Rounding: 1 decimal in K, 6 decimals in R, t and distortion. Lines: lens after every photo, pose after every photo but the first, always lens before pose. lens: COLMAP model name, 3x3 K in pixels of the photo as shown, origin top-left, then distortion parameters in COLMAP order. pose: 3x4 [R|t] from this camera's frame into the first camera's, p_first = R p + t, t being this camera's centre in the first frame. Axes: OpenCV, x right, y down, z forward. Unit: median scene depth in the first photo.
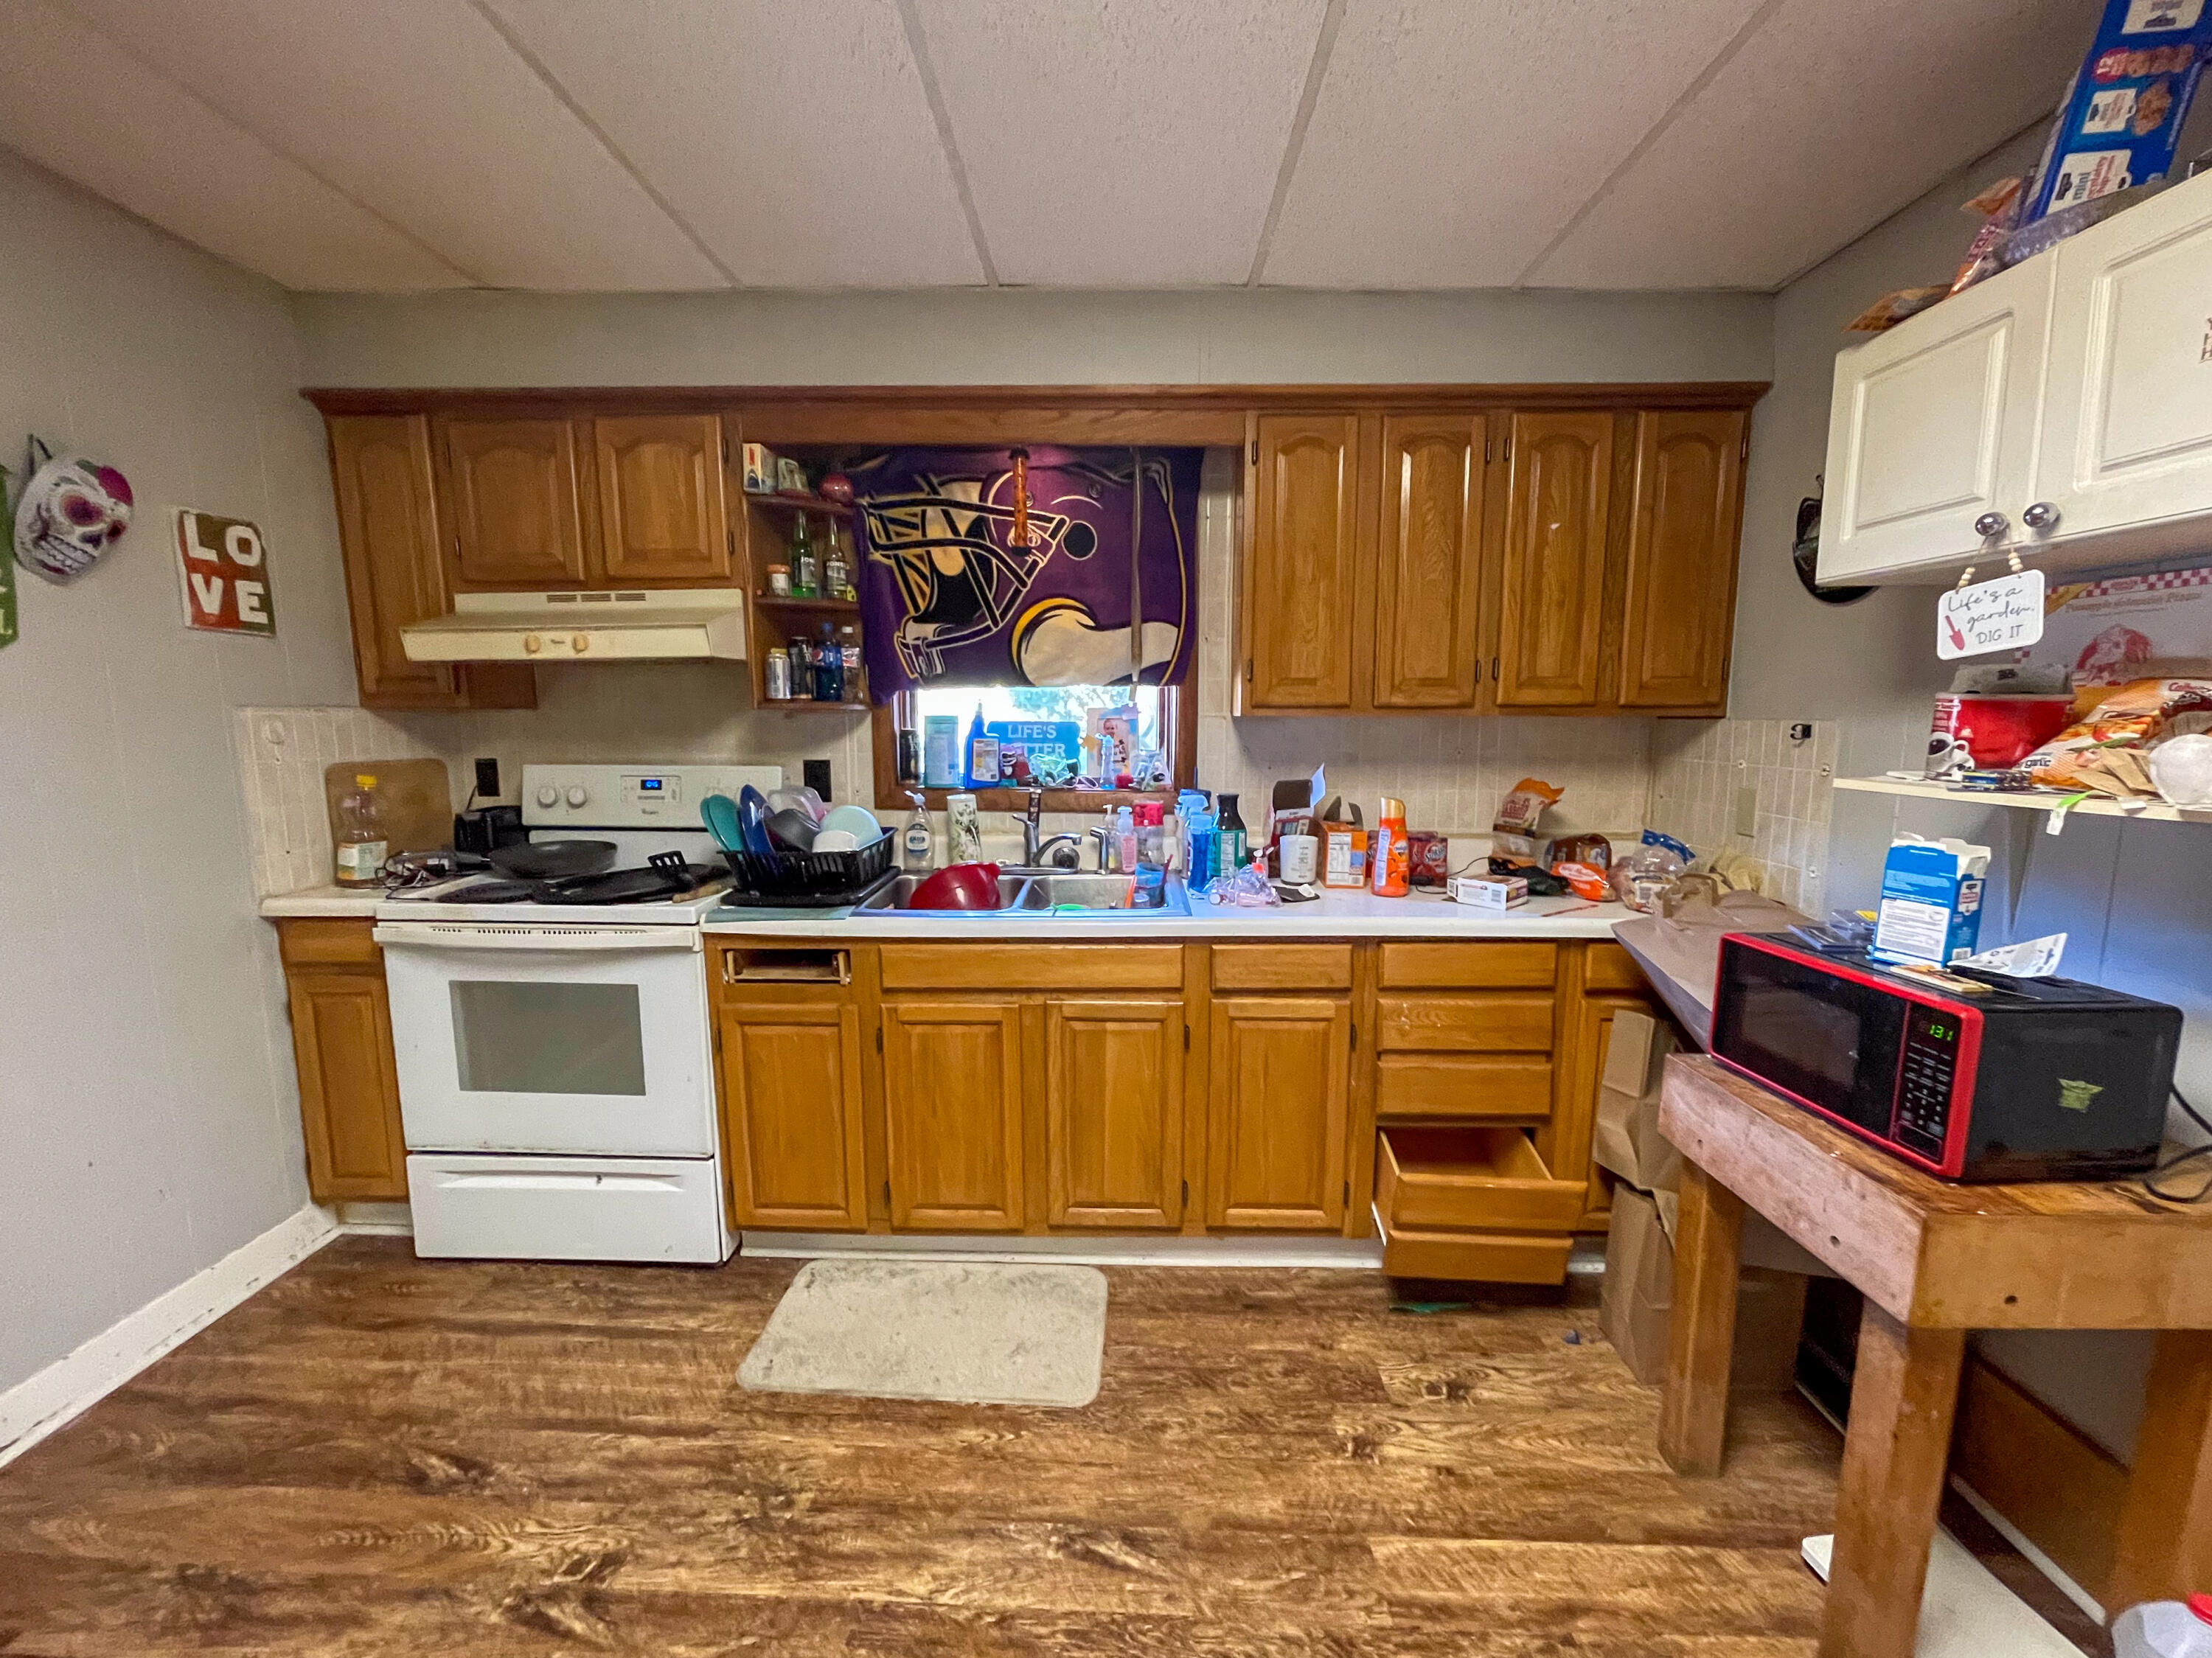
lens RADIAL K [[914.5, 0, 1106.0], [0, 914.5, 829.0], [0, 0, 1]] dist [-0.012122, 0.006849]
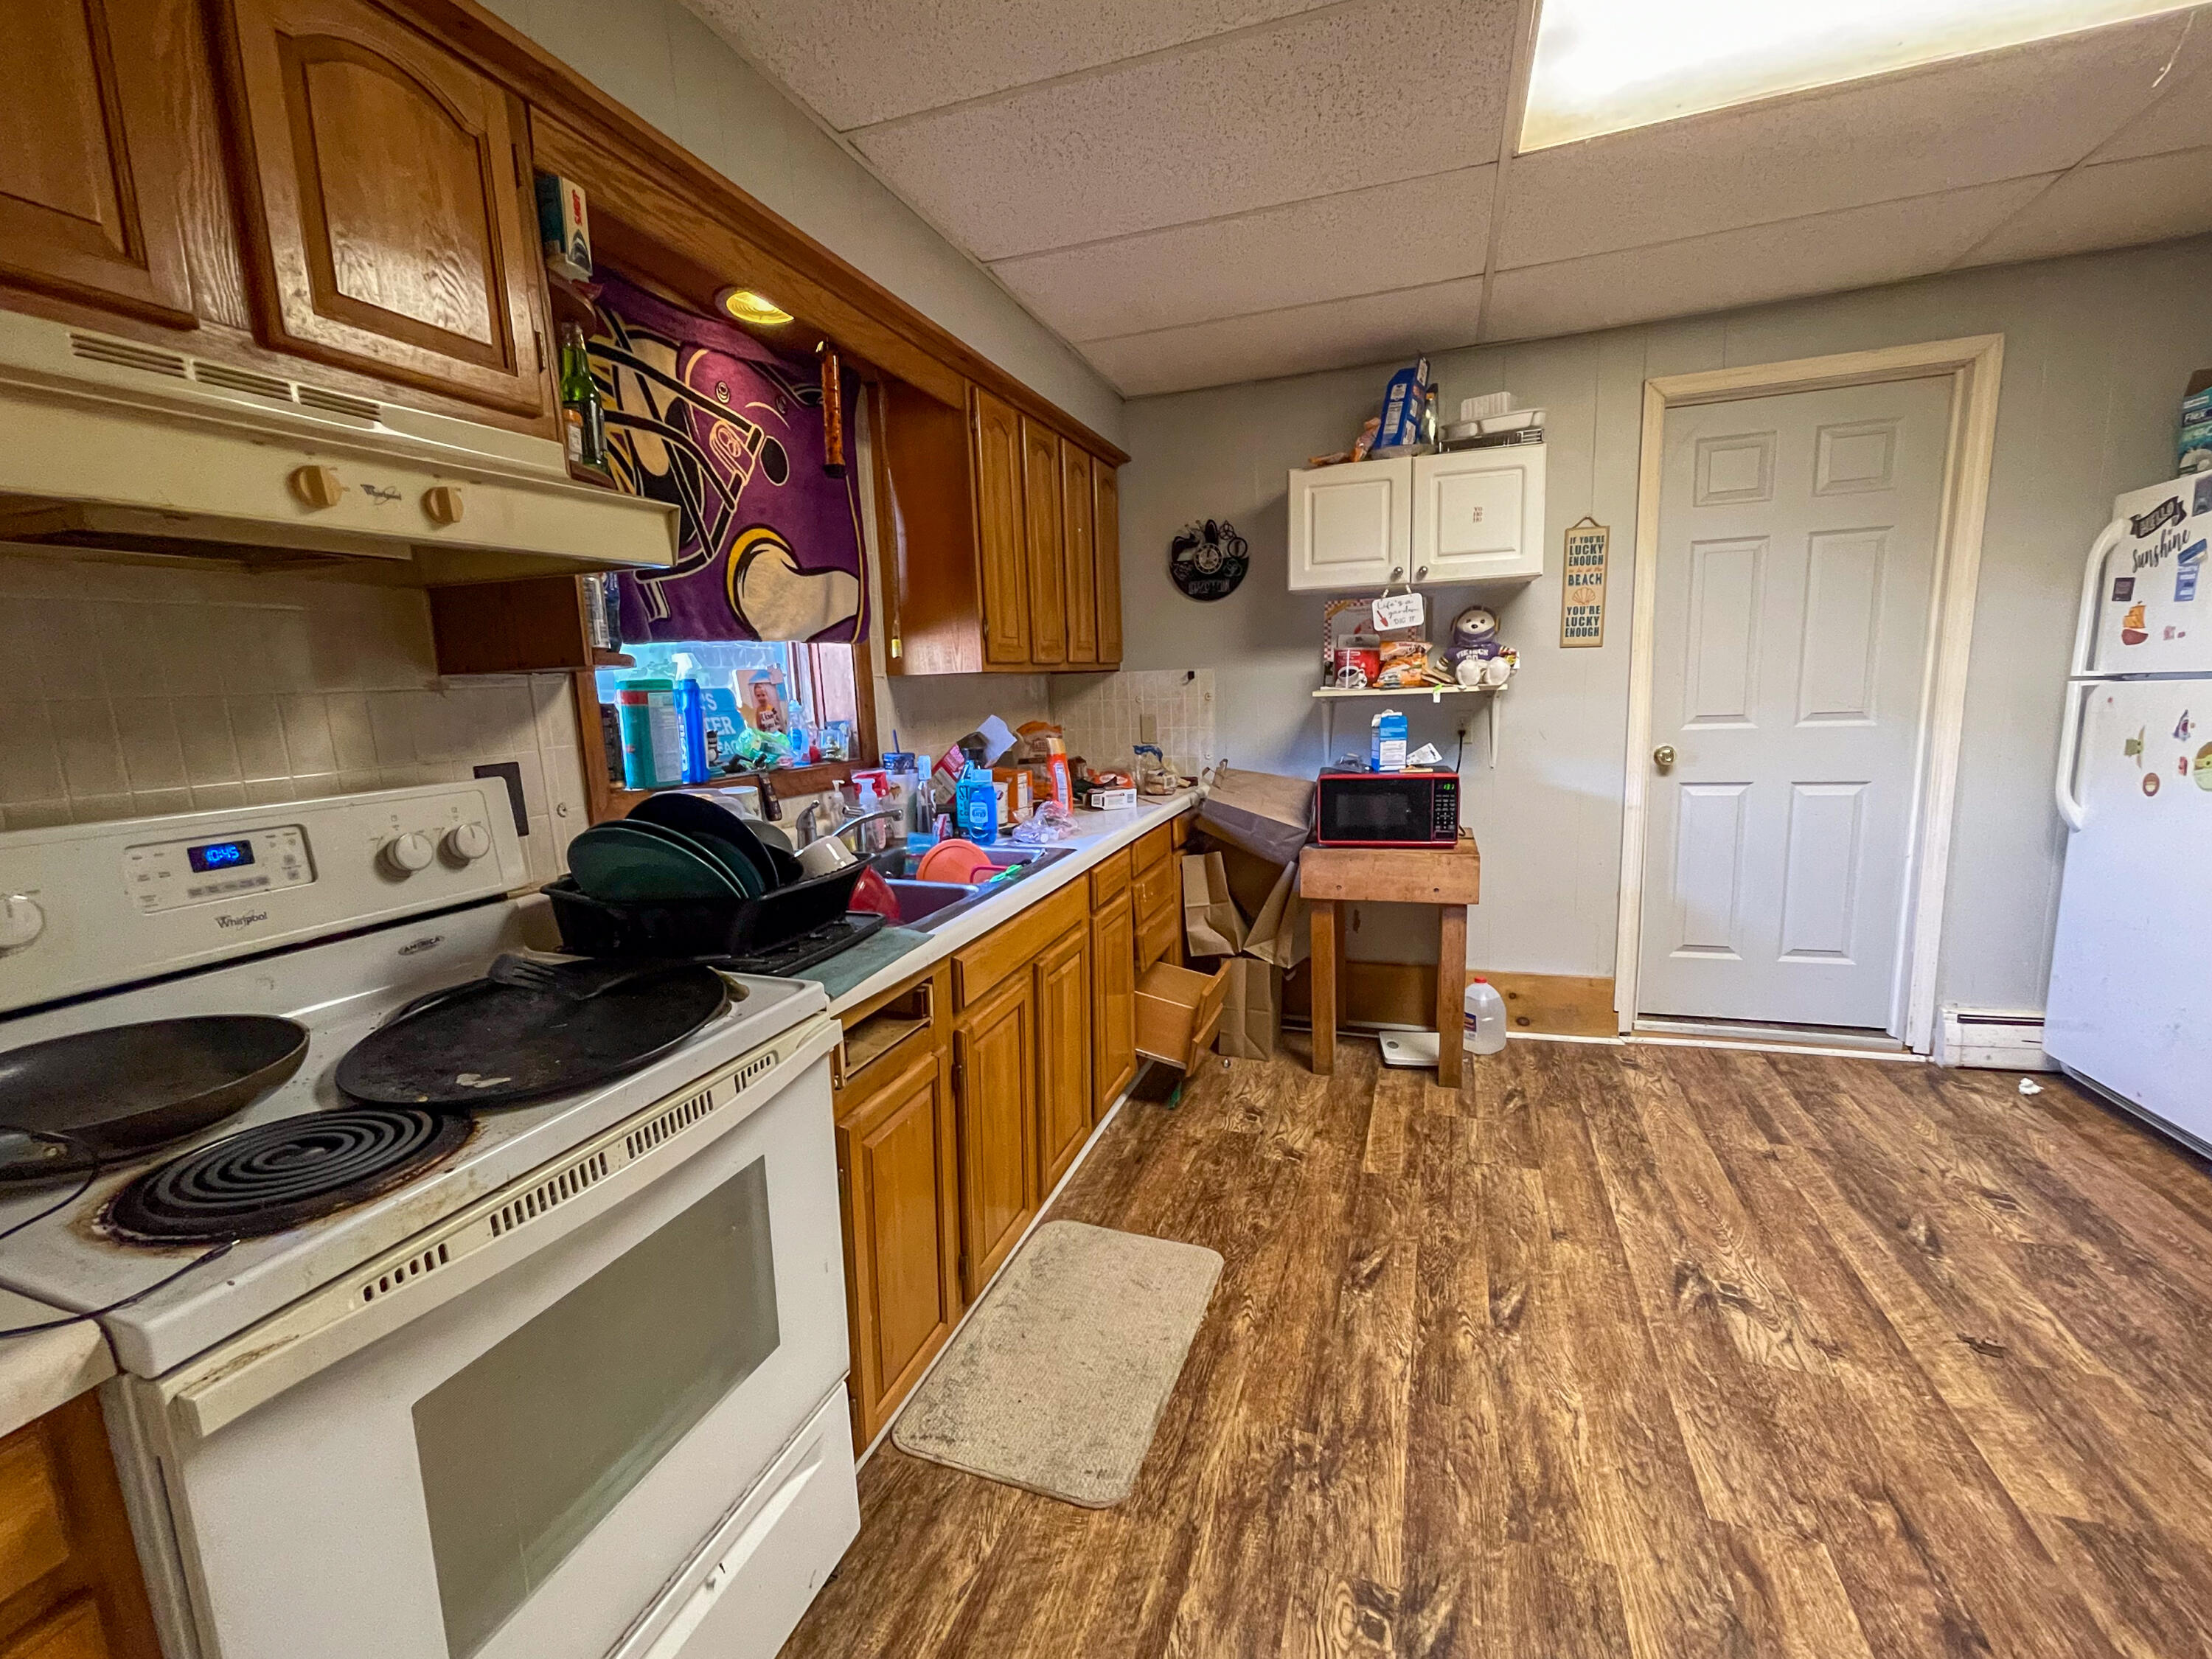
lens RADIAL K [[939.6, 0, 1104.2], [0, 939.6, 819.9], [0, 0, 1]] dist [-0.009561, 0.000520]
pose [[0.309852, -0.156765, 0.937772, -1.084179], [0.155372, 0.981404, 0.112722, -0.070222], [-0.938004, 0.110776, 0.328446, 0.679060]]
